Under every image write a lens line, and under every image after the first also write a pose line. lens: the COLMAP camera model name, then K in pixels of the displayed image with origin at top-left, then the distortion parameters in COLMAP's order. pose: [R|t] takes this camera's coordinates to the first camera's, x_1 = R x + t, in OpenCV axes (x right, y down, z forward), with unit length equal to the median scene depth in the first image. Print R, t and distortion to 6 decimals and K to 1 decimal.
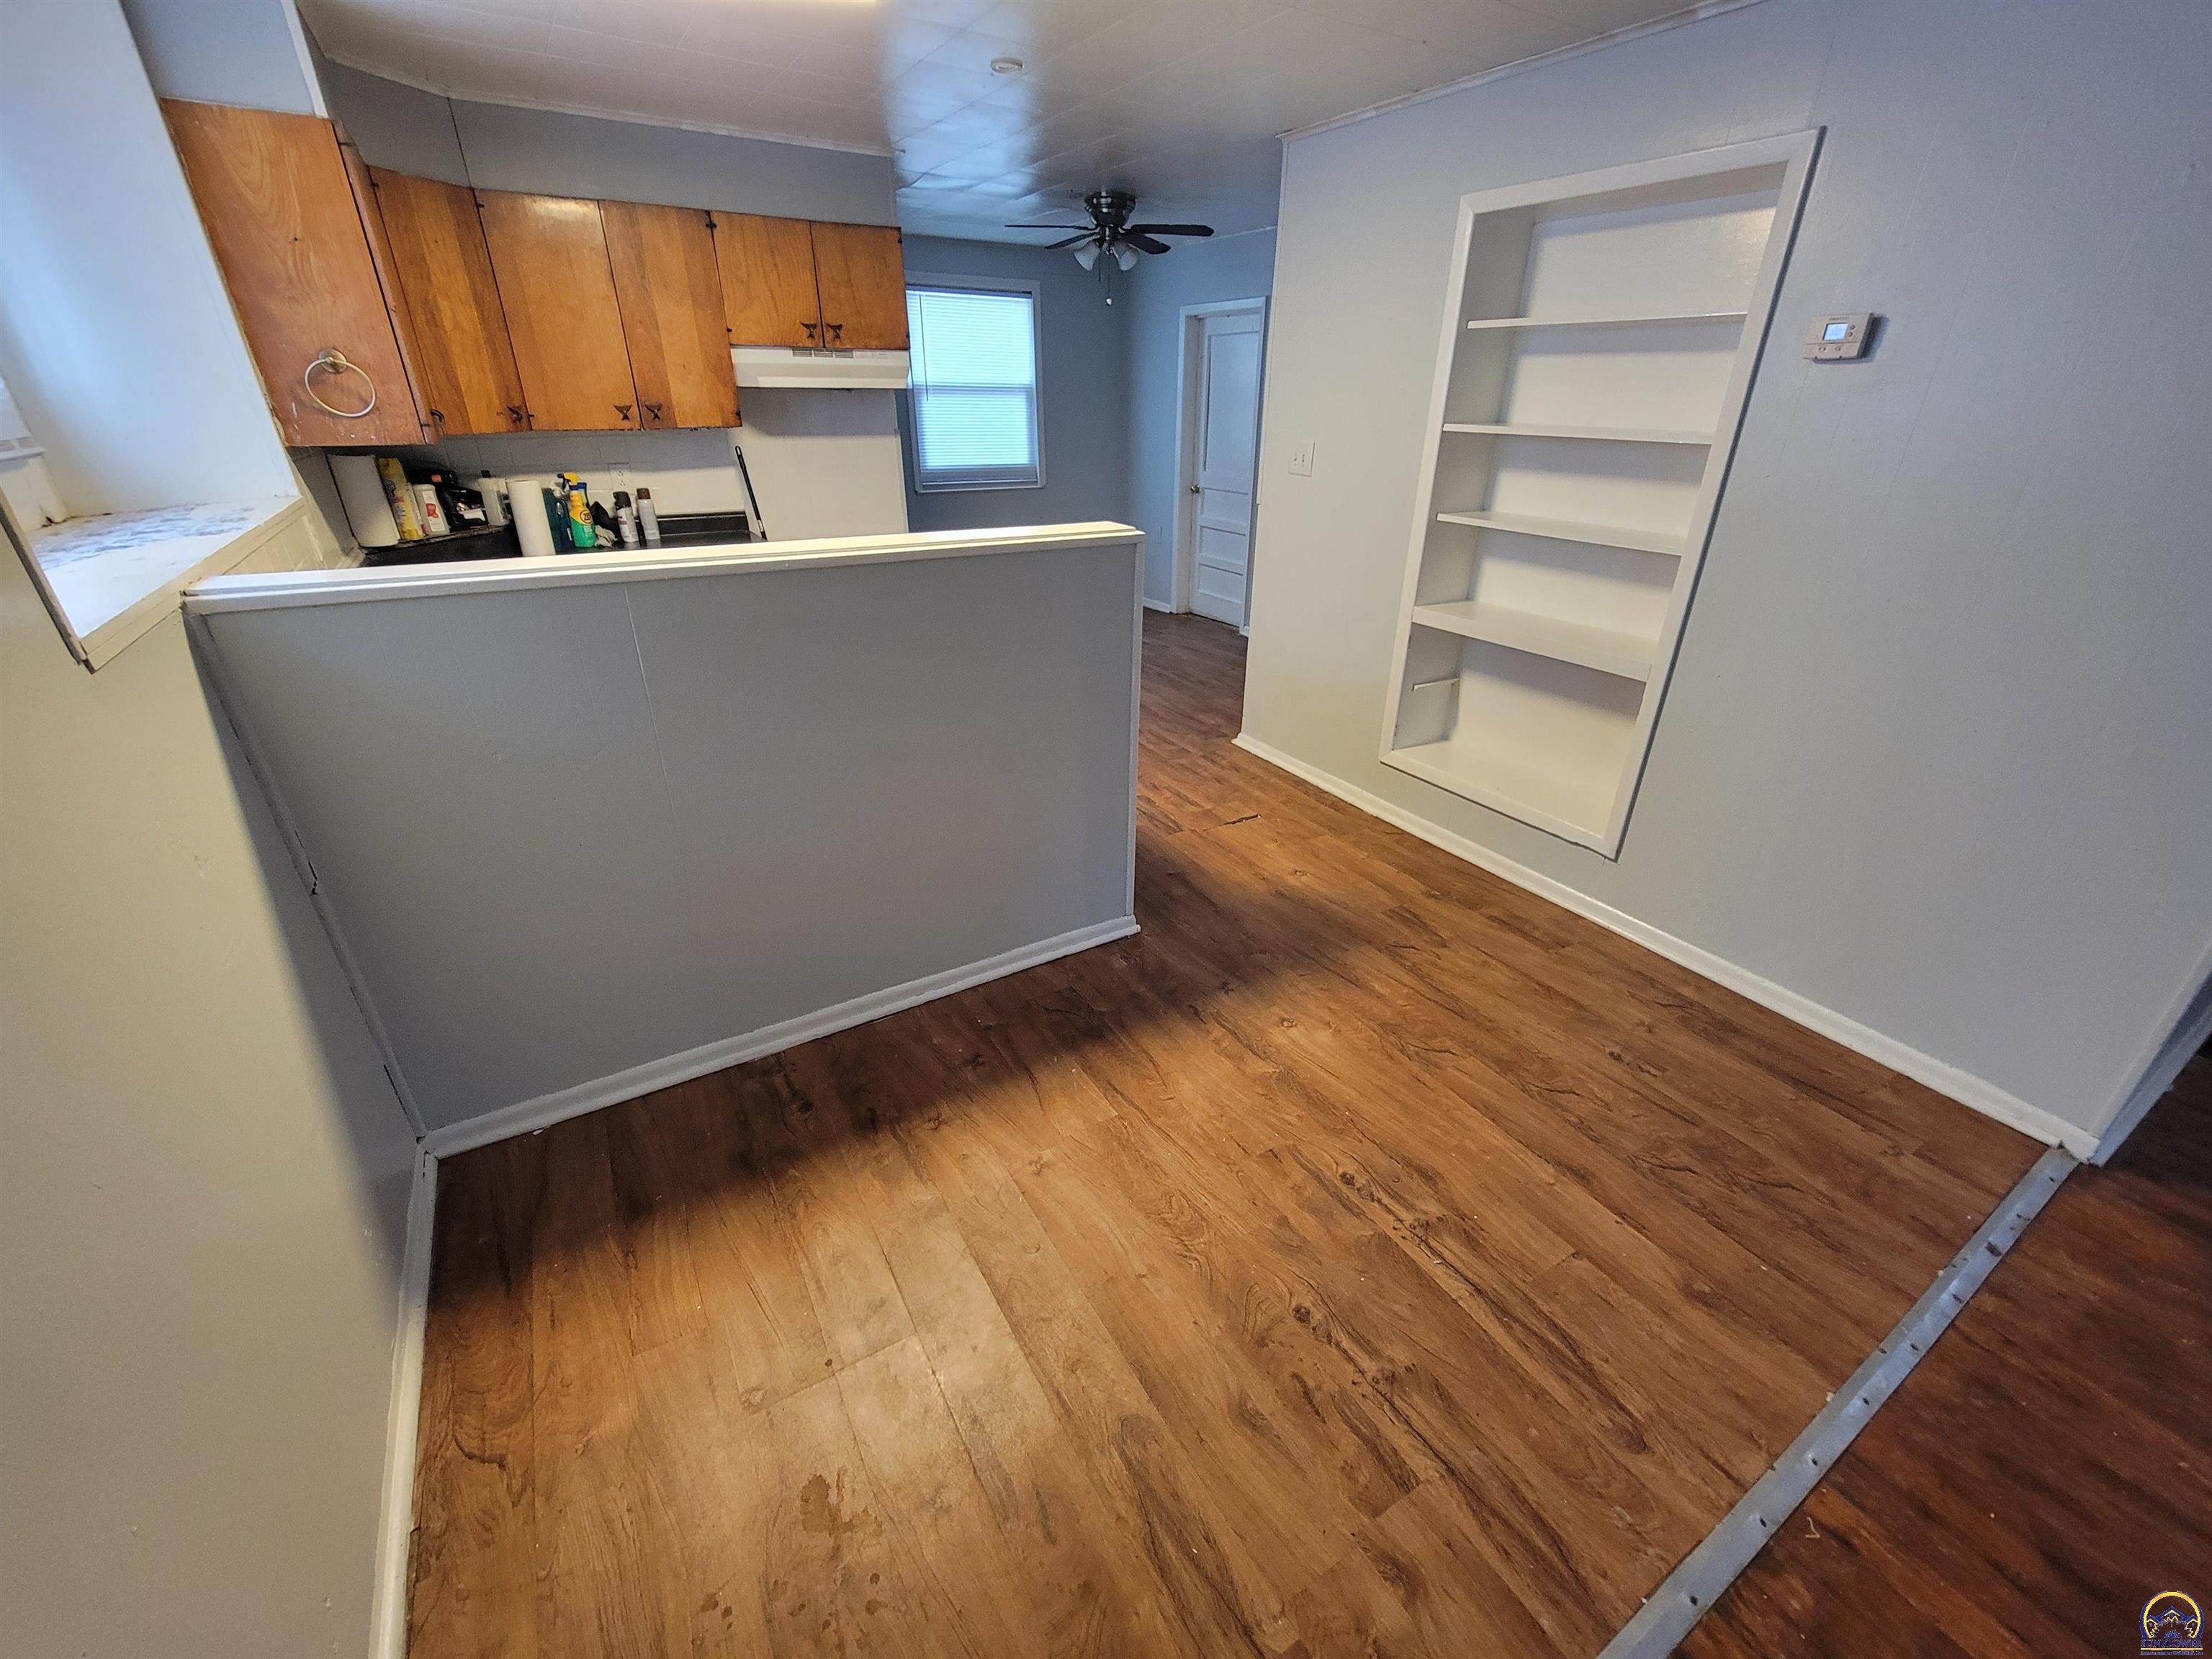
lens RADIAL K [[899.0, 0, 1111.0], [0, 899.0, 829.8], [0, 0, 1]] dist [-0.001066, 0.000018]
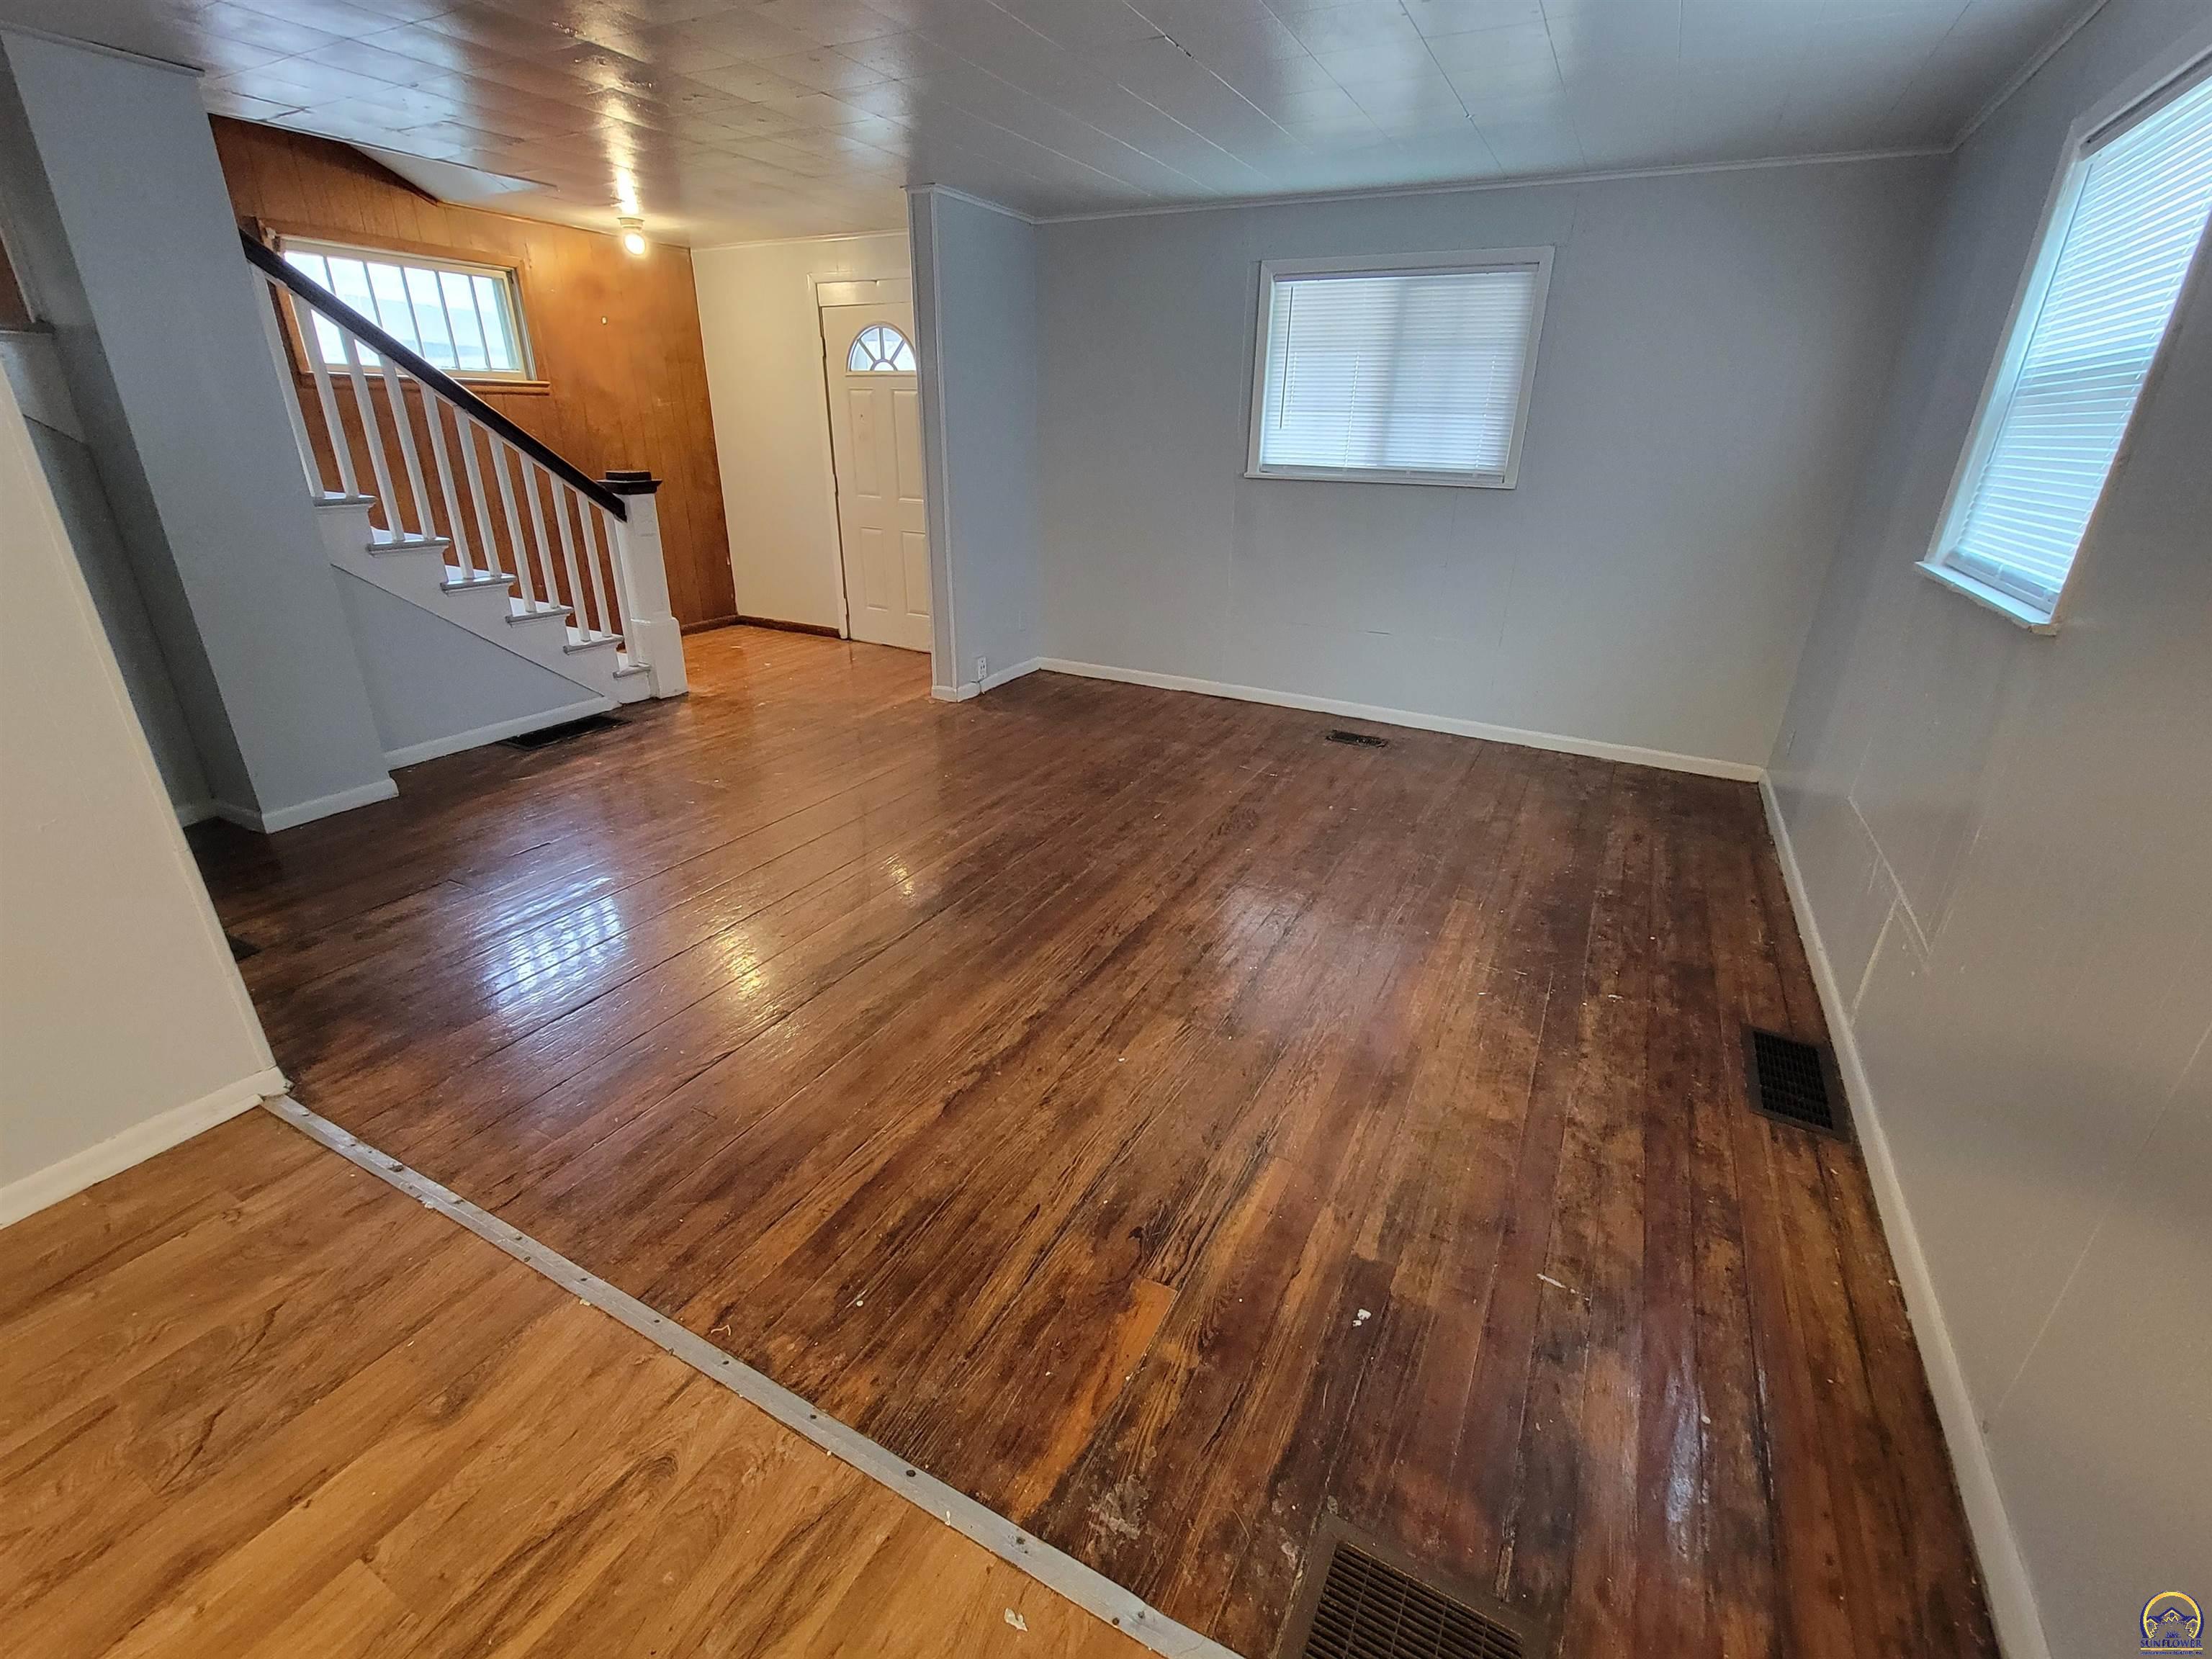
lens RADIAL K [[970.2, 0, 1107.7], [0, 970.2, 827.3], [0, 0, 1]] dist [0.000619, 0.000081]
pose [[-0.503547, -0.354356, 0.787955, -0.165822], [0.359378, 0.743465, 0.564010, -0.169133], [-0.785677, 0.567179, -0.247022, 0.490097]]
